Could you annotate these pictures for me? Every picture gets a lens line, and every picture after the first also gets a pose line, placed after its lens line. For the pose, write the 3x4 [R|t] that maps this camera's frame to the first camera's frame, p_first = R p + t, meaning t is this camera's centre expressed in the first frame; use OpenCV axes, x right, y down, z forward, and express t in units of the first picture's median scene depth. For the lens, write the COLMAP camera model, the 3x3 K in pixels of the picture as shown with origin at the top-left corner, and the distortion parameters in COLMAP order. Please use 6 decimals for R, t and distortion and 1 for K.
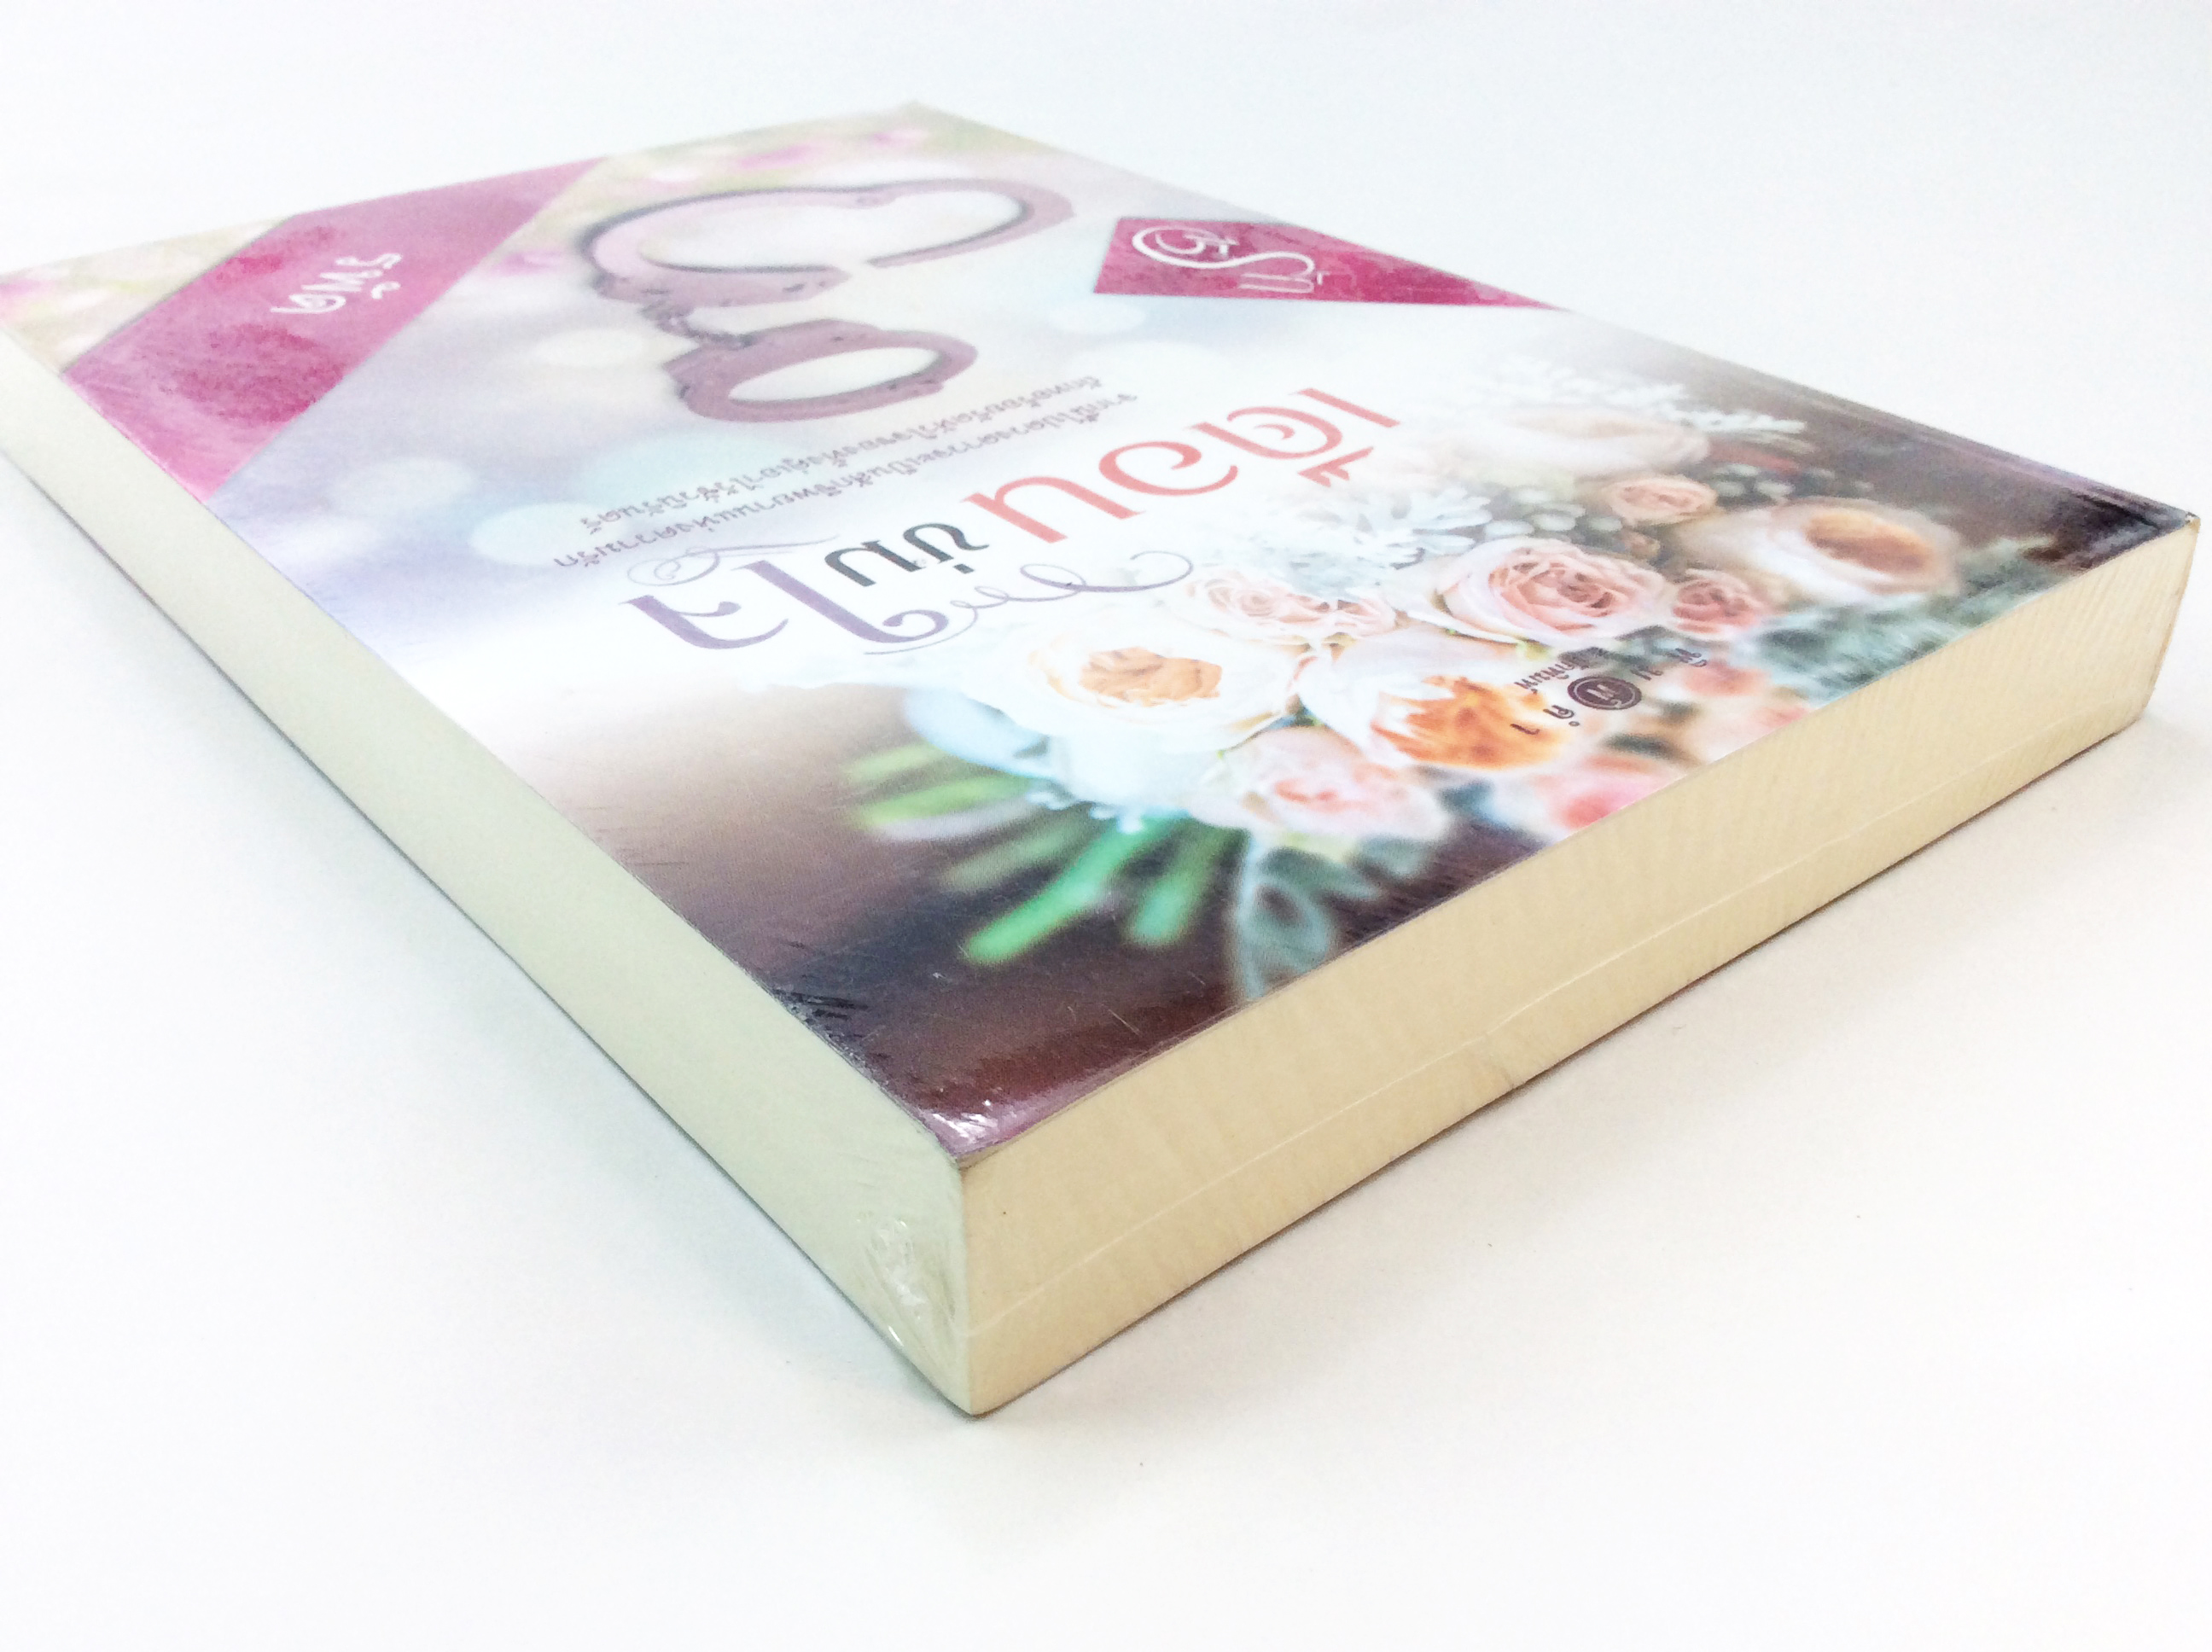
lens RADIAL K [[2089.7, 0, 1110.3], [0, 2089.7, 830.1], [0, 0, 1]] dist [0.045898, 0.000000]
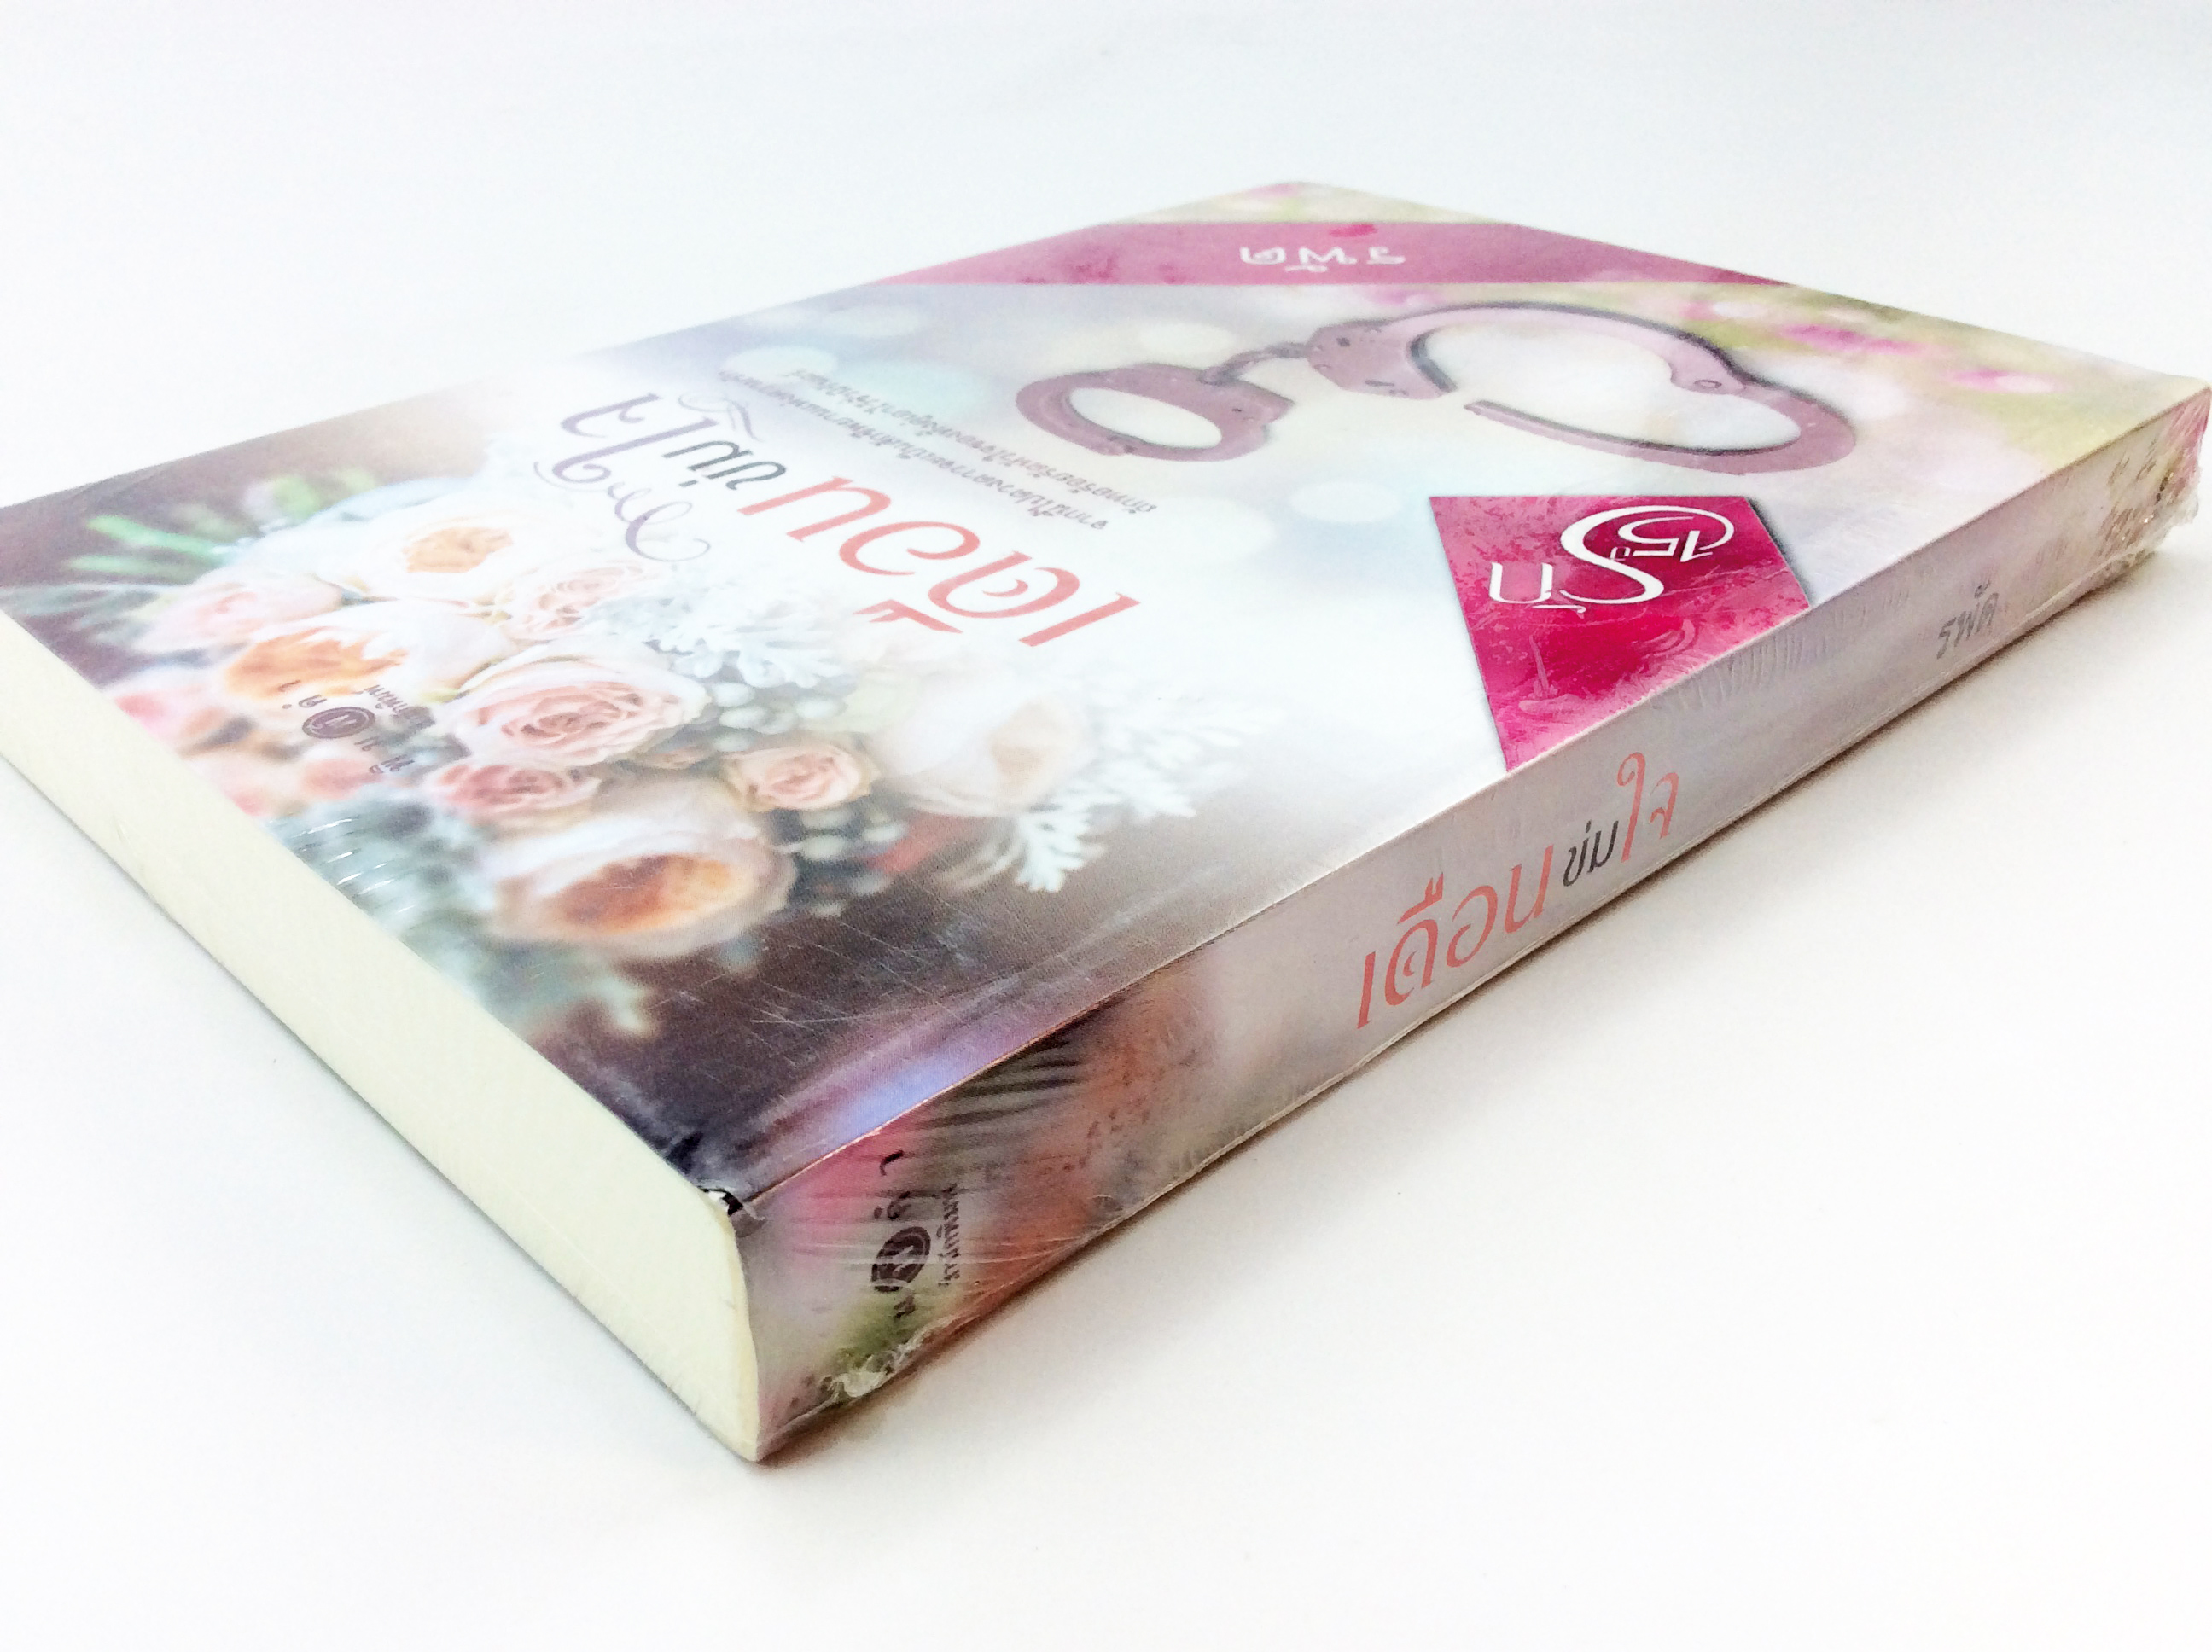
lens RADIAL K [[2089.7, 0, 1107.8], [0, 2089.7, 827.6], [0, 0, 1]] dist [0.045898, 0.000000]
pose [[0.078911, 0.508594, -0.857383, 0.994412], [-0.527048, 0.751317, 0.397168, -0.537440], [0.846164, 0.420541, 0.327341, 0.837130]]
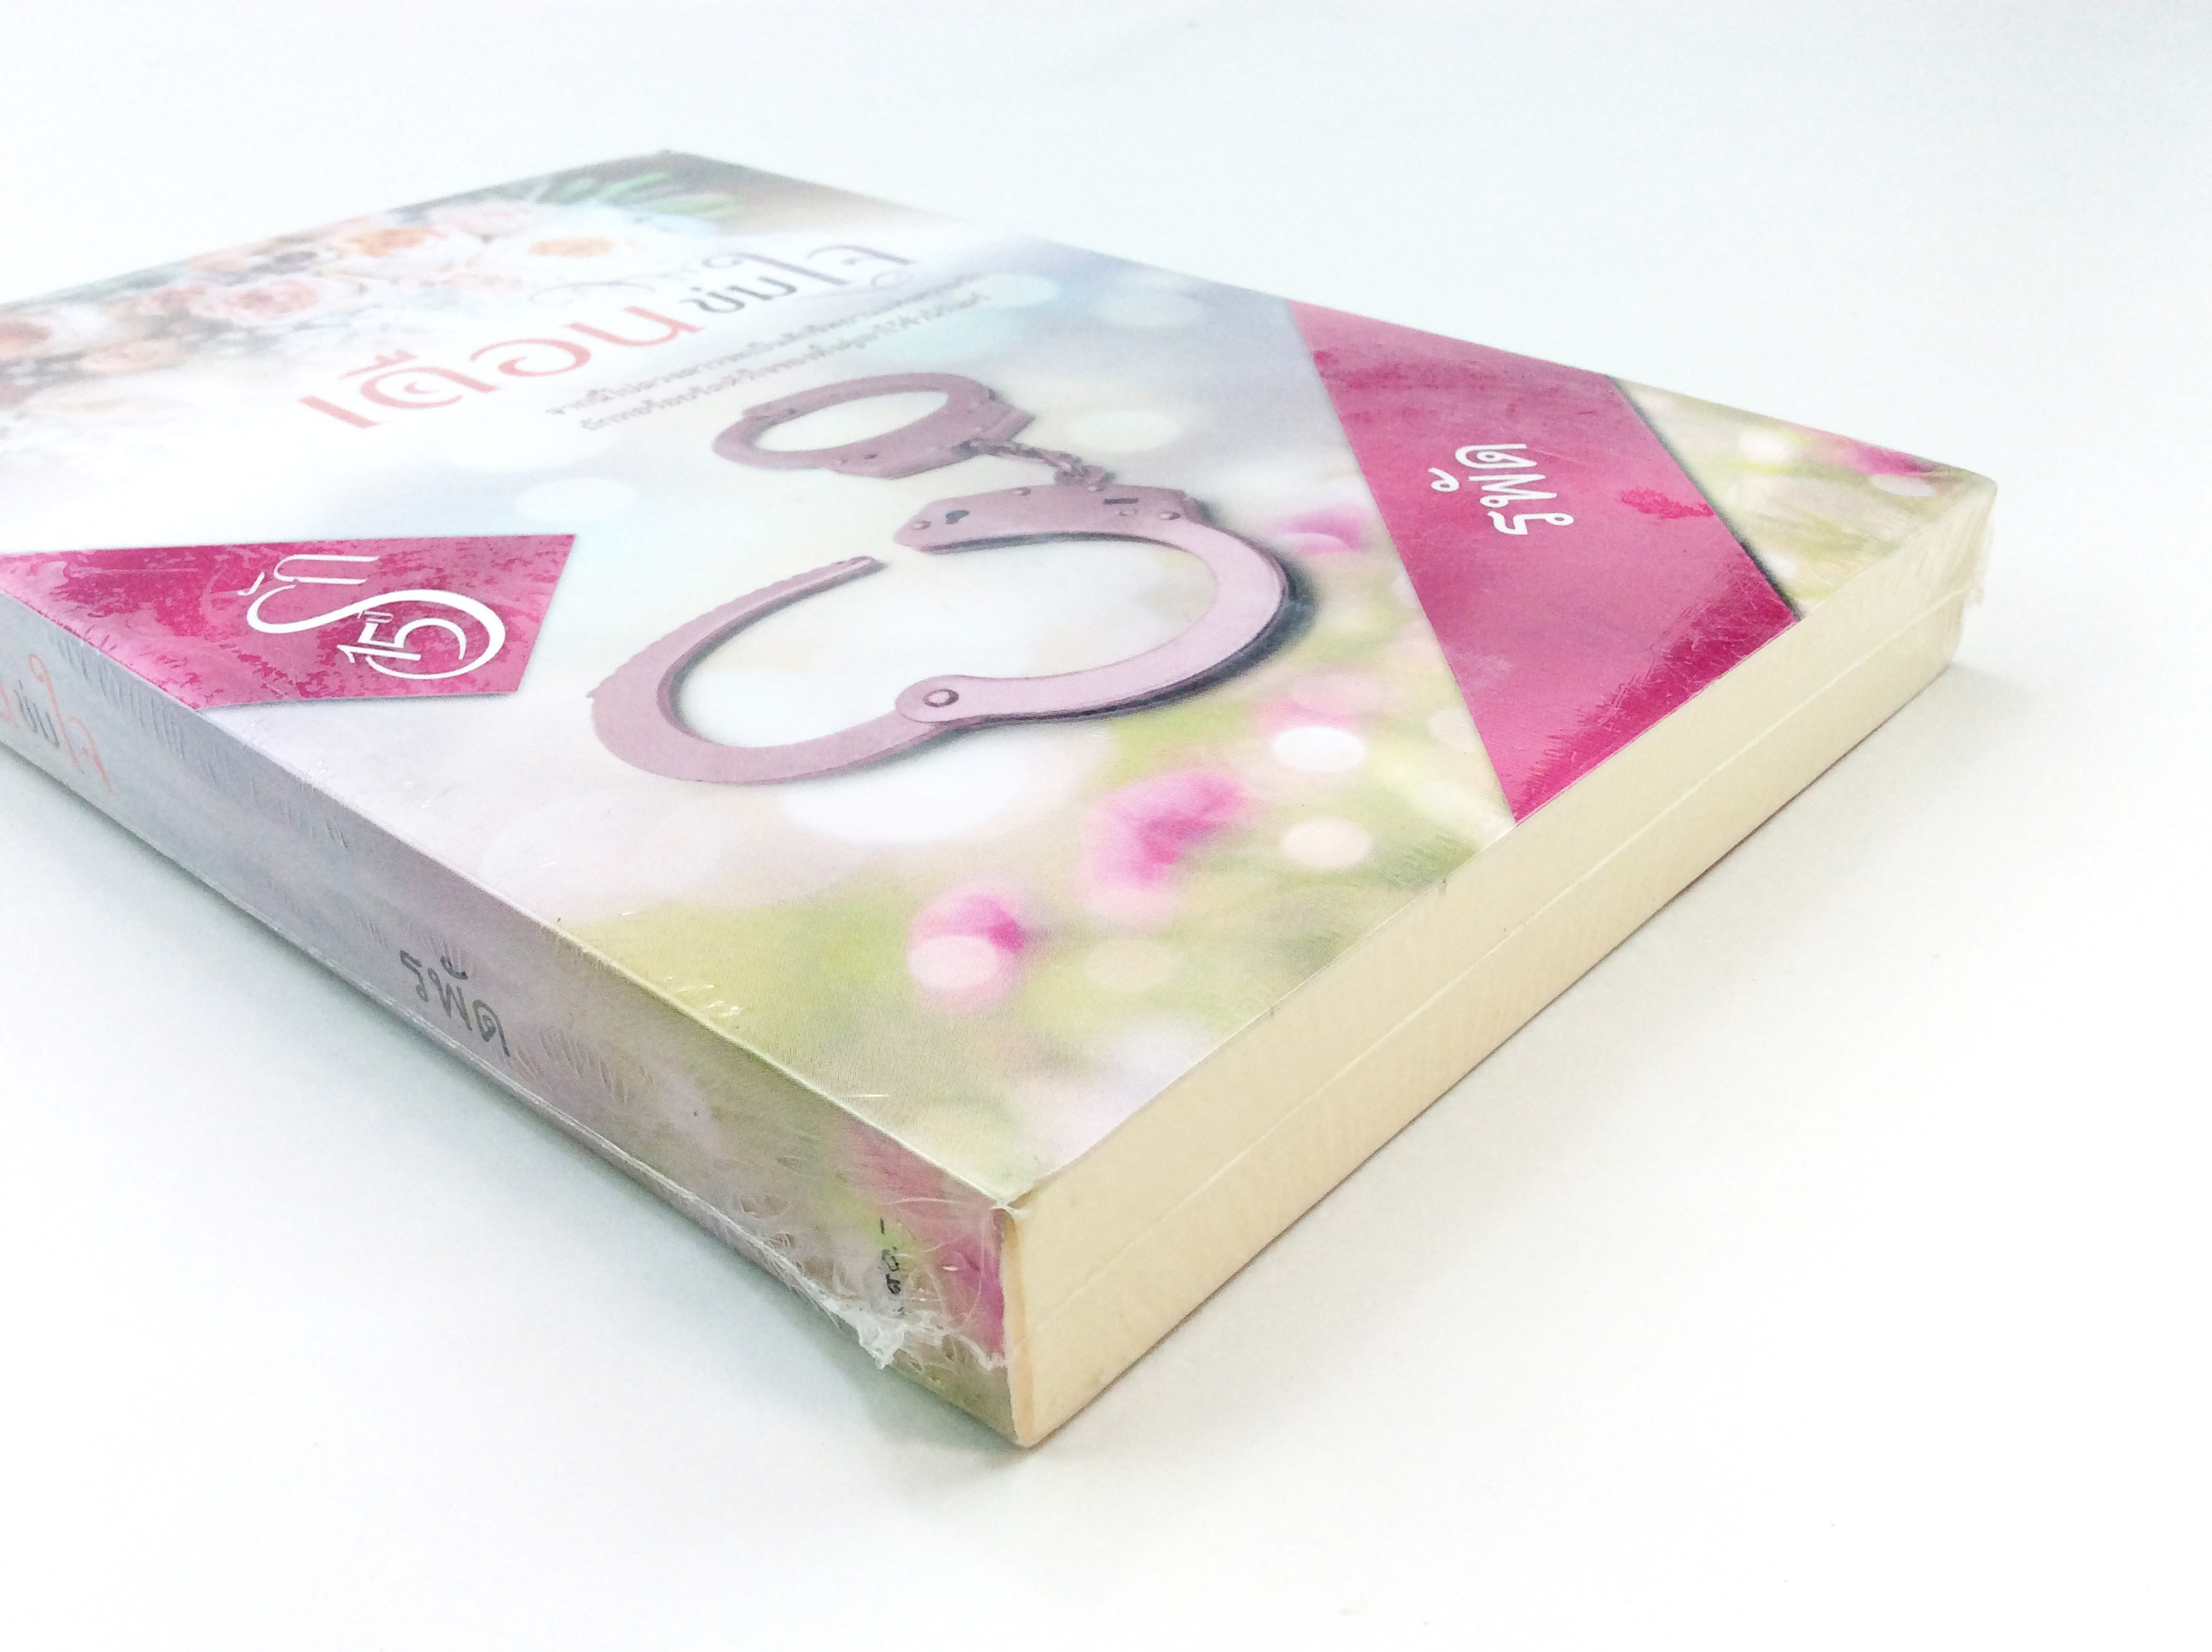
lens RADIAL K [[2089.7, 0, 1090.9], [0, 2089.7, 822.9], [0, 0, 1]] dist [0.045898, 0.000000]
pose [[-0.987921, 0.091404, -0.125126, -0.115269], [-0.071011, 0.450655, 0.889870, -1.167600], [0.137726, 0.888007, -0.438721, 1.854986]]
